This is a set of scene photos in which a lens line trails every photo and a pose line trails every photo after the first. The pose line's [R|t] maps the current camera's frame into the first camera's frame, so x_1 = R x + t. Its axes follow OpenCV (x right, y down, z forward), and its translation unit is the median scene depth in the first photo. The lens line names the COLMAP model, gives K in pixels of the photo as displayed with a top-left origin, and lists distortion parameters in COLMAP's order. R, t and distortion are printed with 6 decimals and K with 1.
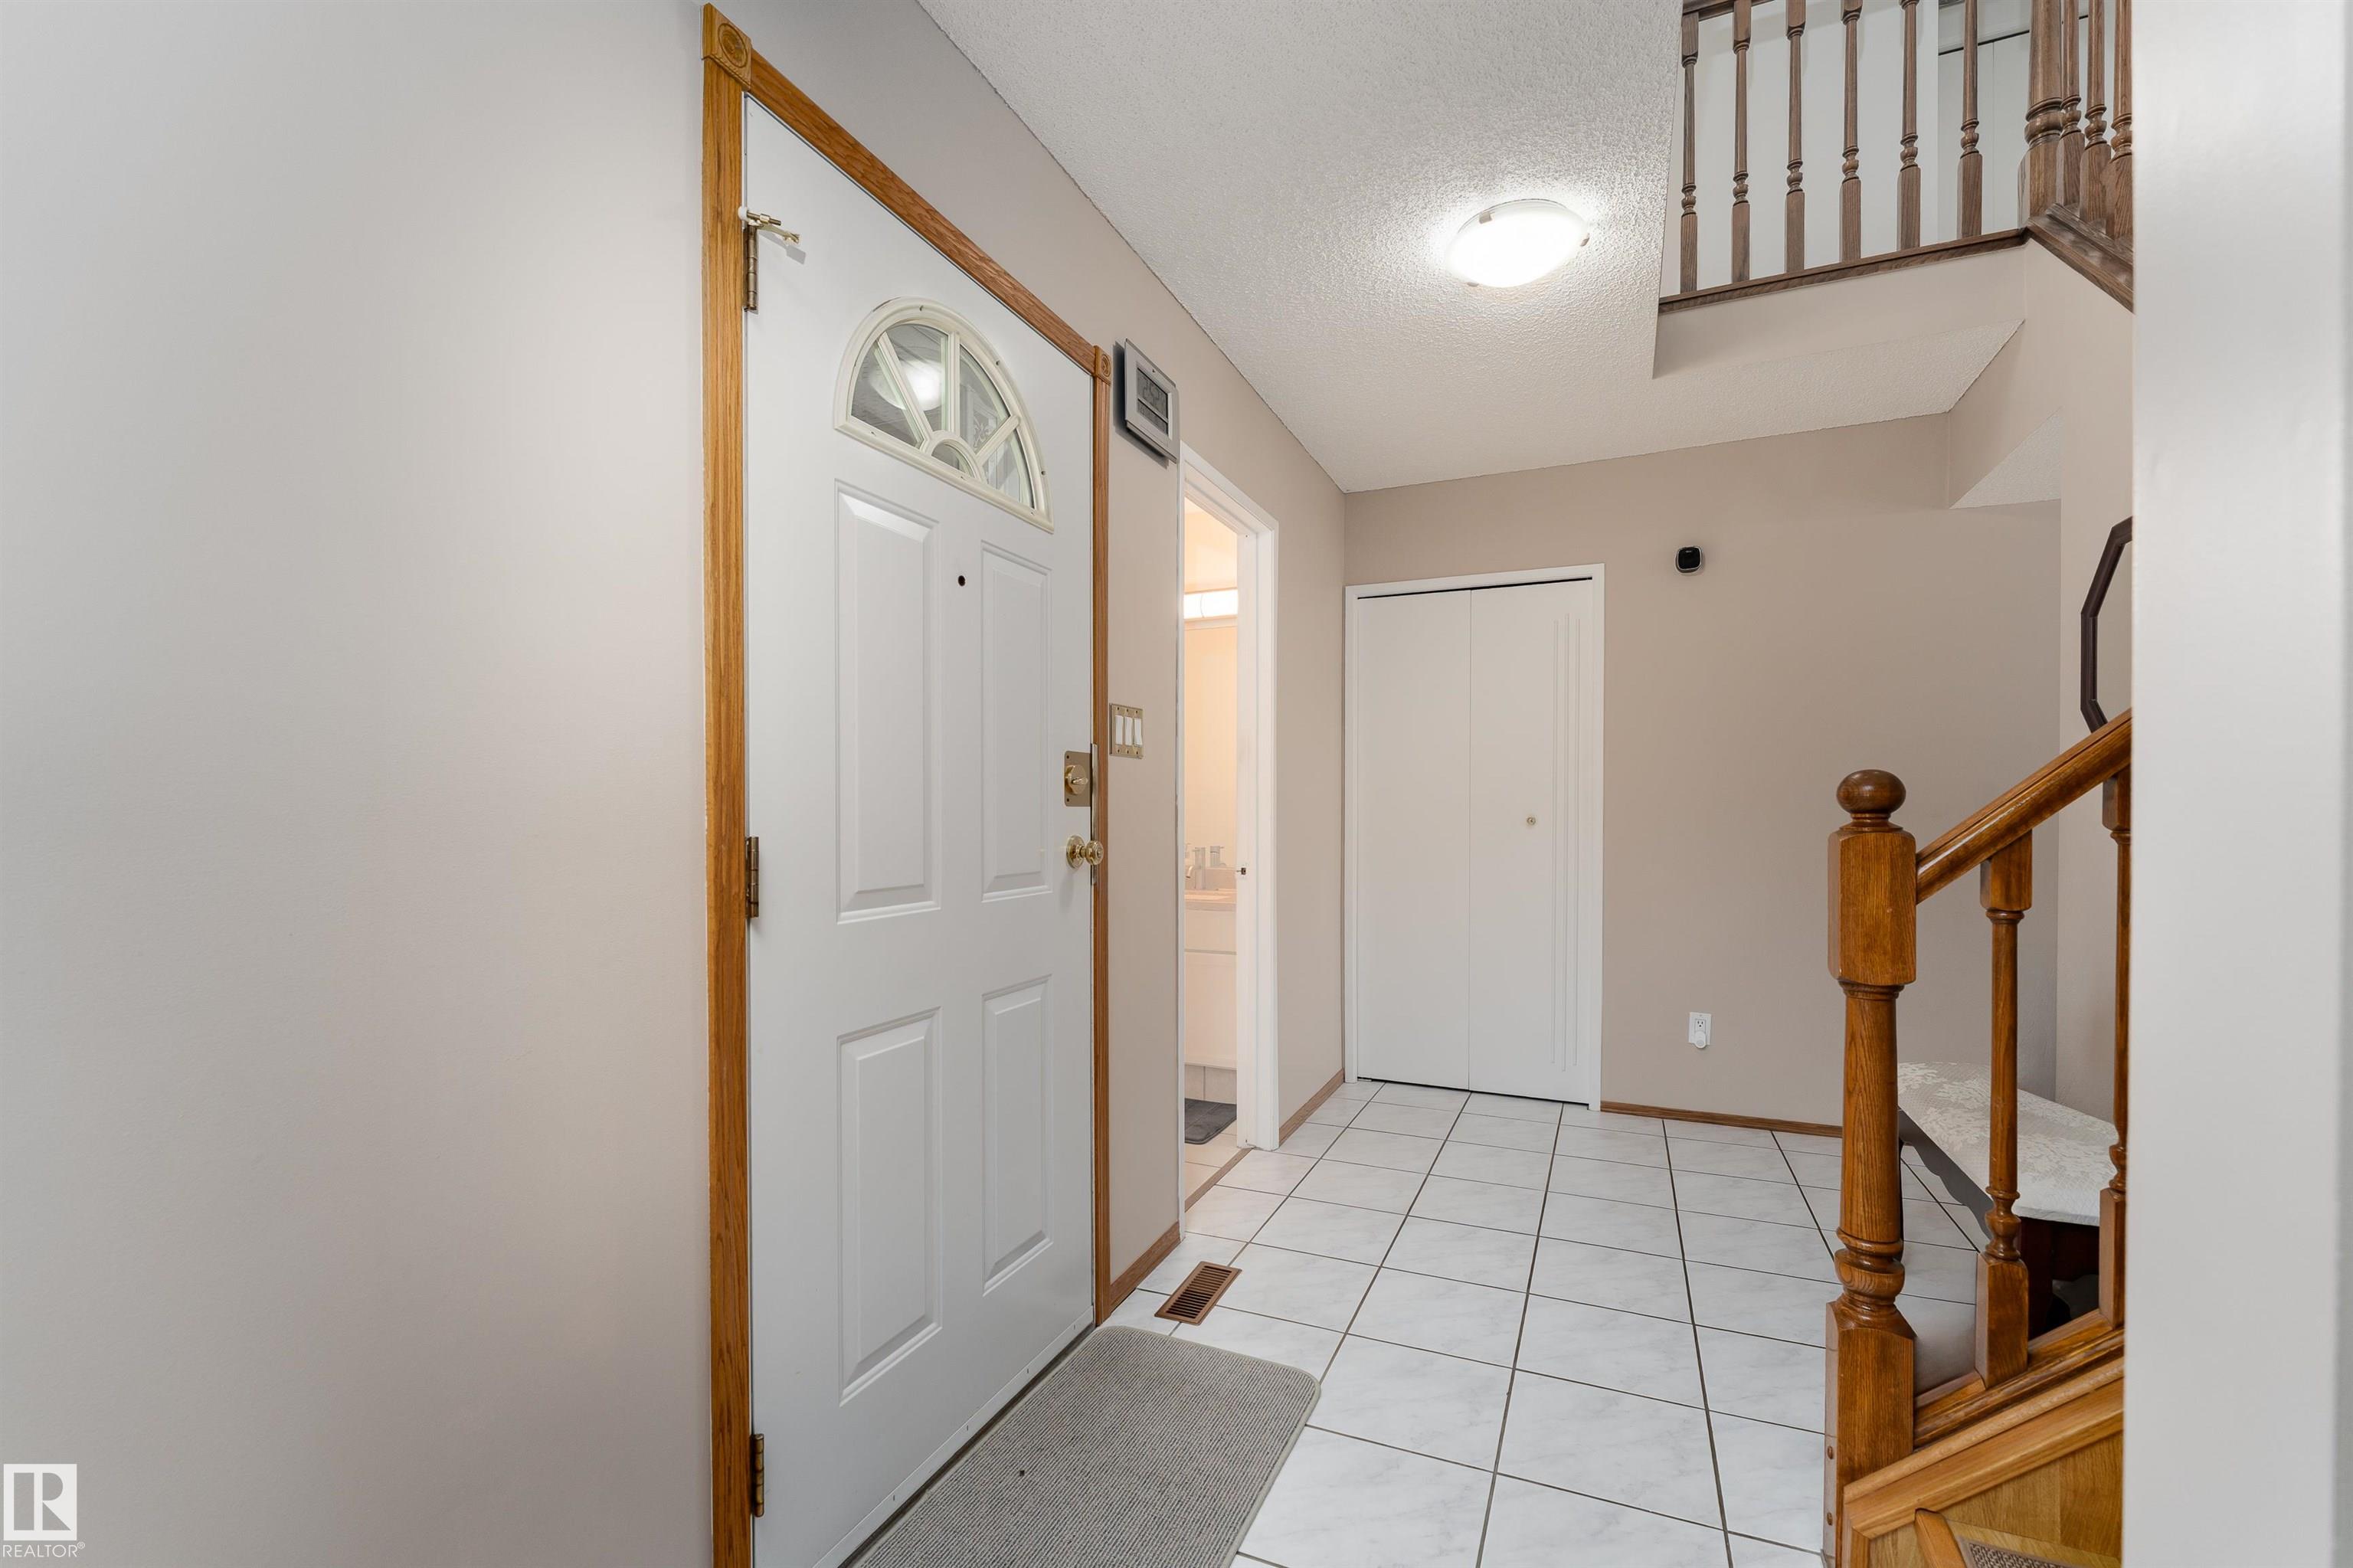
lens RADIAL K [[977.6, 0, 1225.6], [0, 977.6, 815.7], [0, 0, 1]] dist [-0.004832, -0.000207]
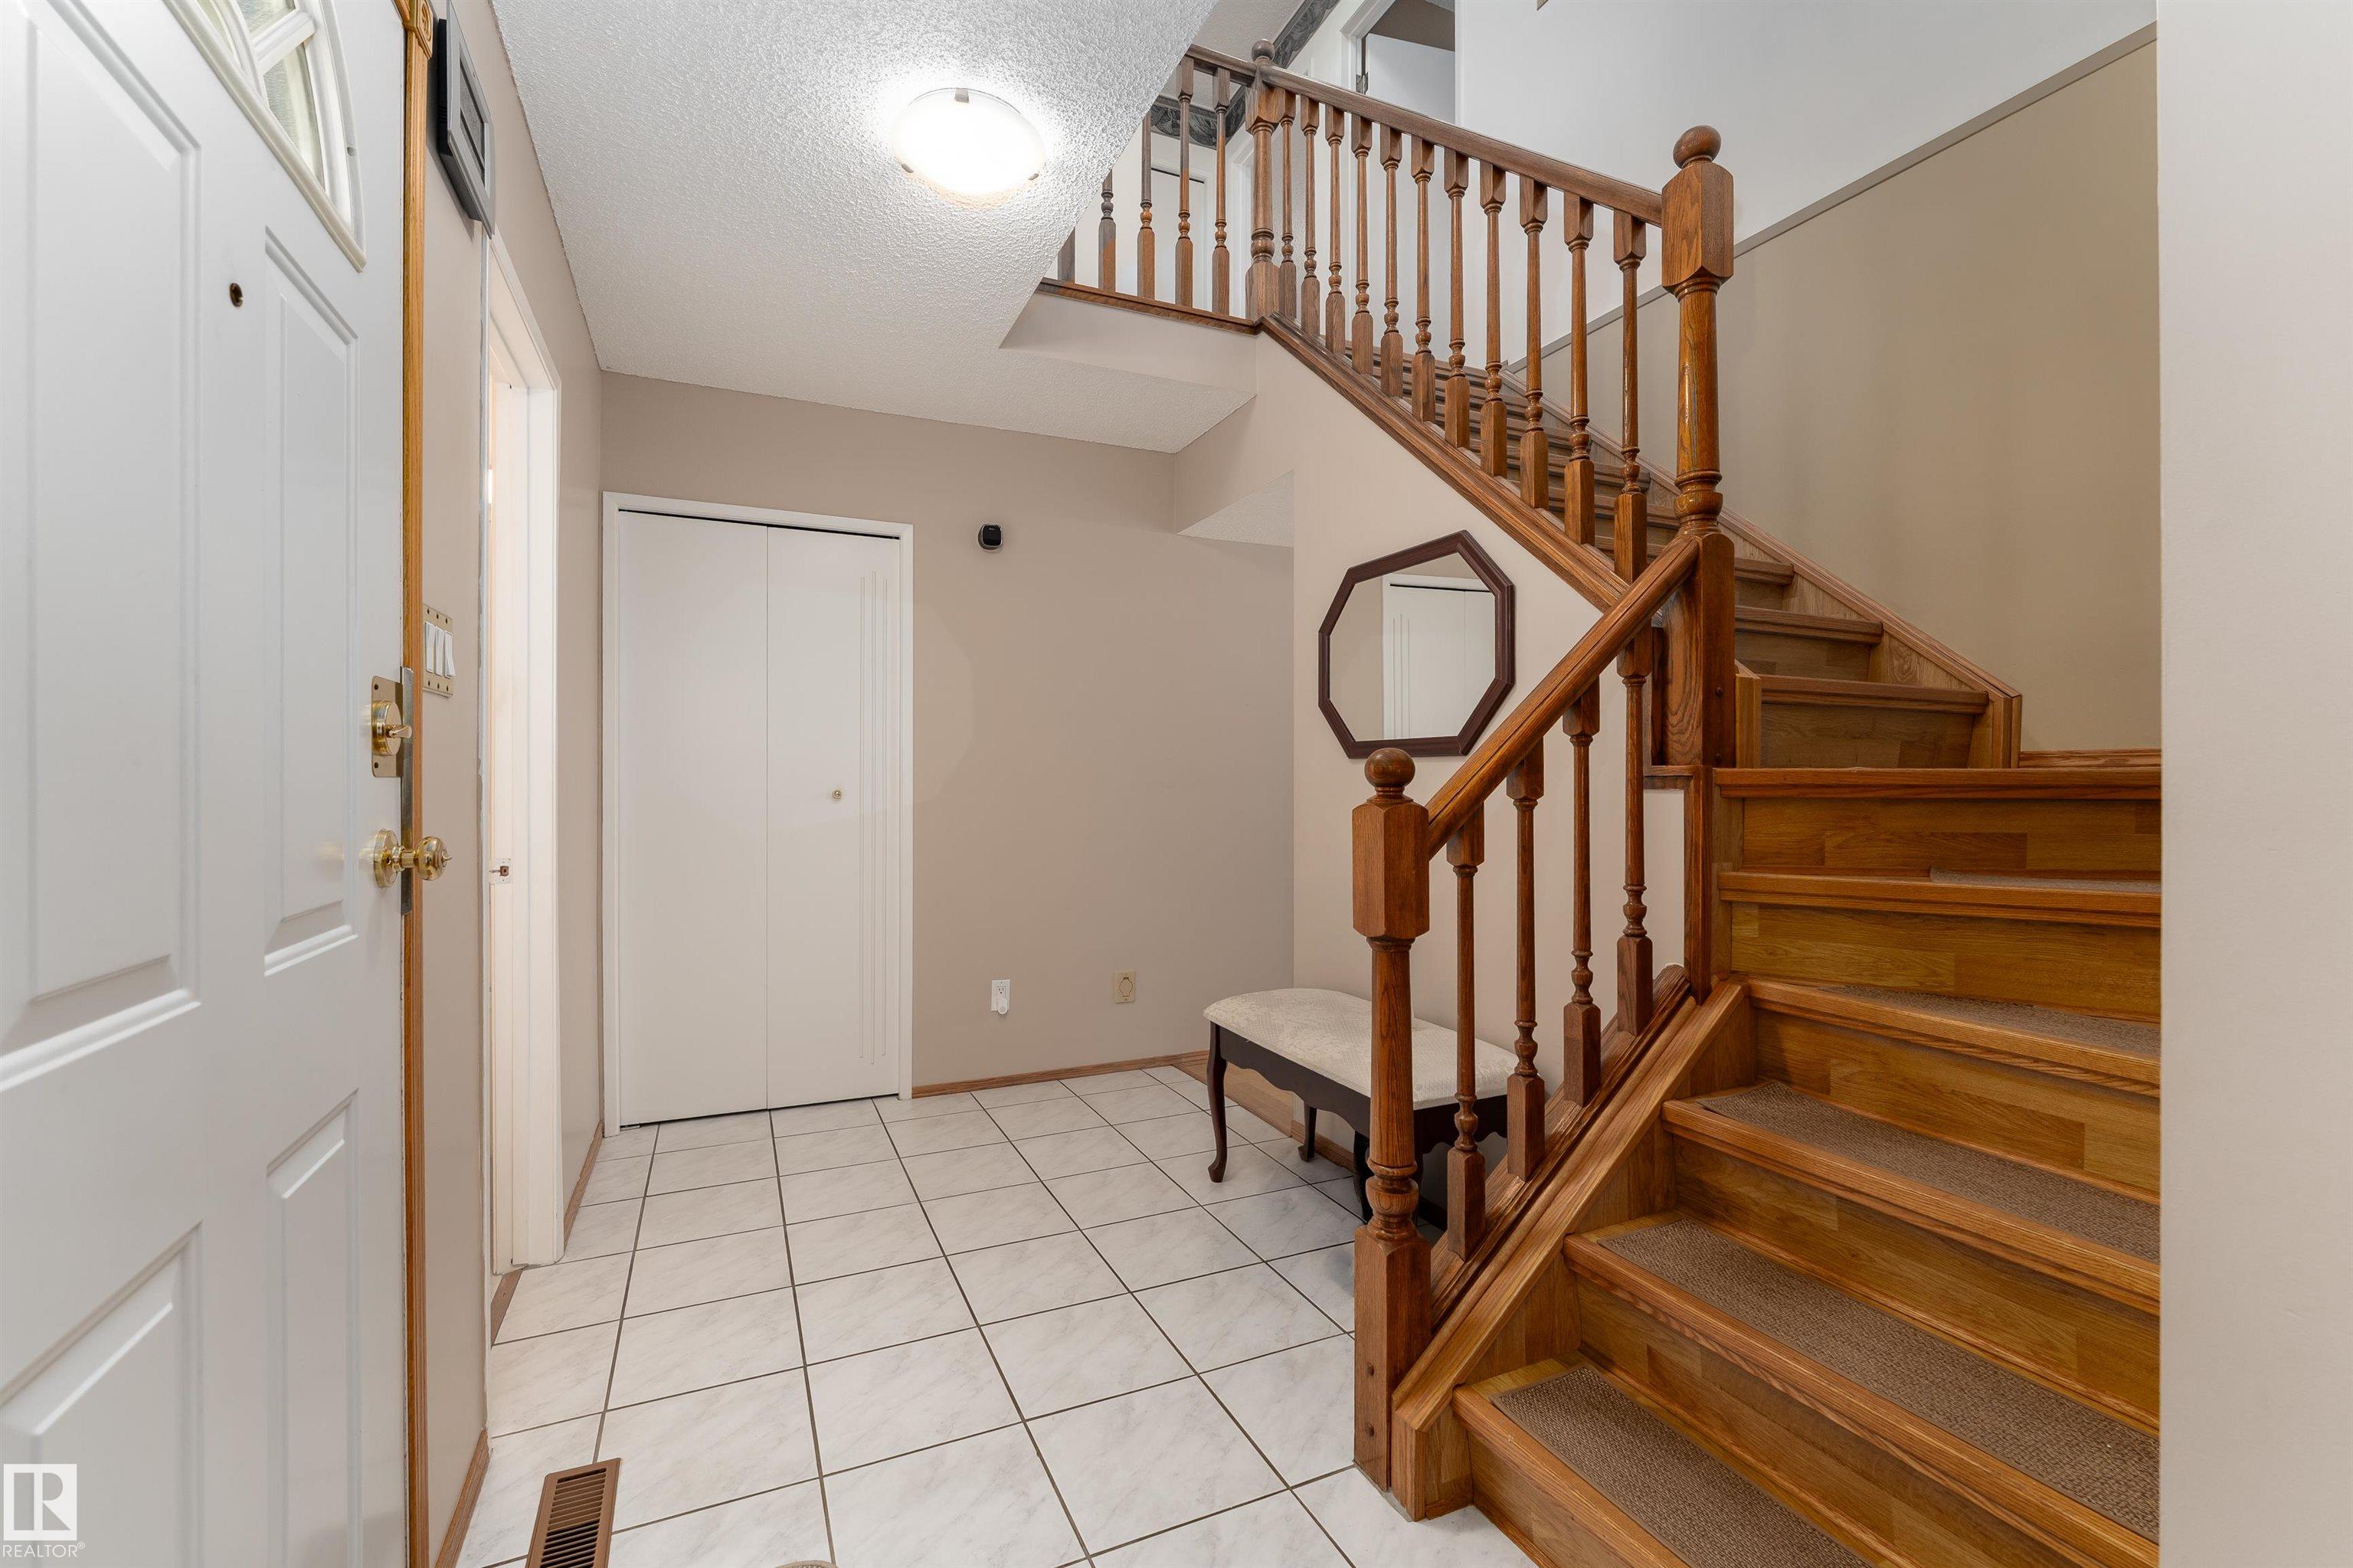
lens RADIAL K [[977.6, 0, 1170.8], [0, 977.6, 780.5], [0, 0, 1]] dist [-0.004832, -0.000207]
pose [[0.690198, 0.001597, 0.723618, -0.168419], [0.002856, 0.999984, -0.004932, -0.002508], [-0.723615, 0.005471, 0.690183, 0.201805]]
